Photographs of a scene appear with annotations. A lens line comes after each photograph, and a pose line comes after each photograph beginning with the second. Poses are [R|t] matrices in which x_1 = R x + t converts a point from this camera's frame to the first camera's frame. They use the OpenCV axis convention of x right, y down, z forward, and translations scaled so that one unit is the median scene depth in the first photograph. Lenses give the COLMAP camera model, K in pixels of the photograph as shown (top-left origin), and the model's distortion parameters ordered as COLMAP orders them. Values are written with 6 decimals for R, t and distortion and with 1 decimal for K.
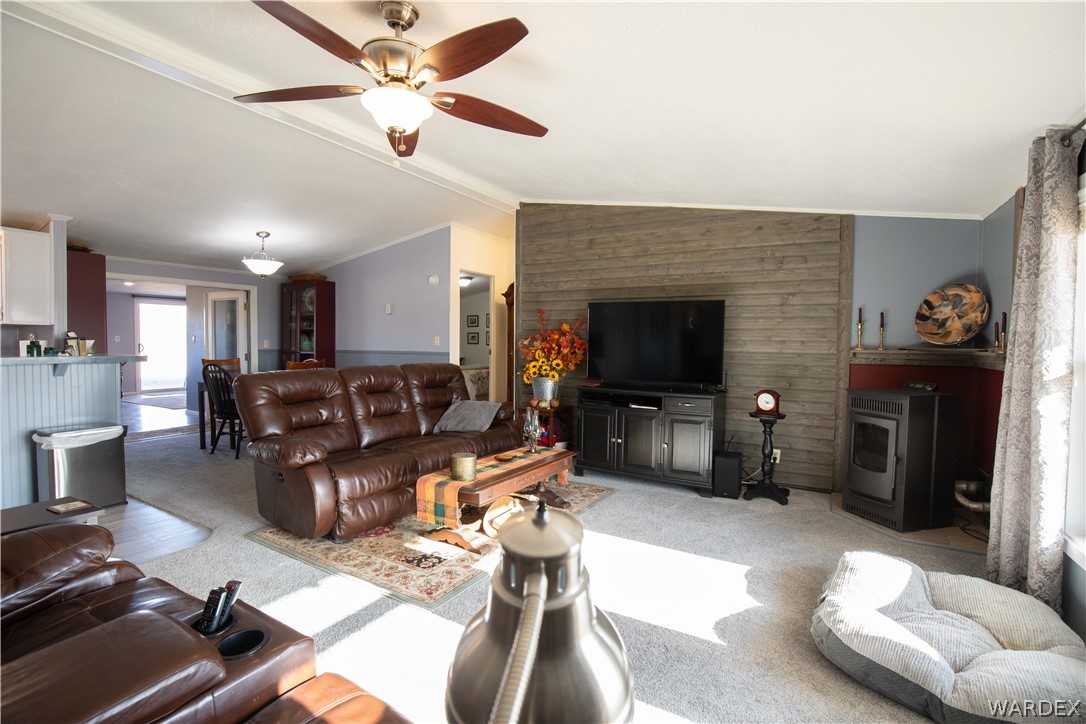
lens RADIAL K [[501.1, 0, 547.5], [0, 501.1, 358.7], [0, 0, 1]] dist [-0.001081, 0.000219]
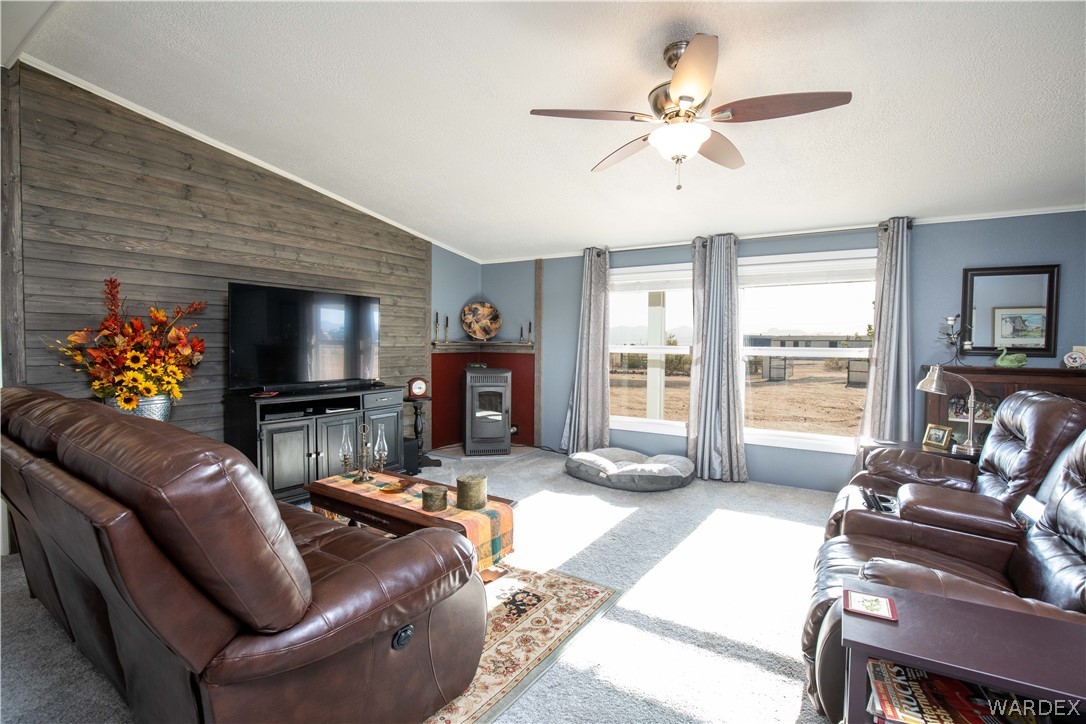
lens RADIAL K [[501.1, 0, 547.5], [0, 501.1, 358.7], [0, 0, 1]] dist [-0.001081, 0.000219]
pose [[0.051398, -0.044547, 0.997684, -0.692135], [0.033307, 0.998525, 0.042869, -0.021670], [-0.998123, 0.031026, 0.052806, 0.591844]]
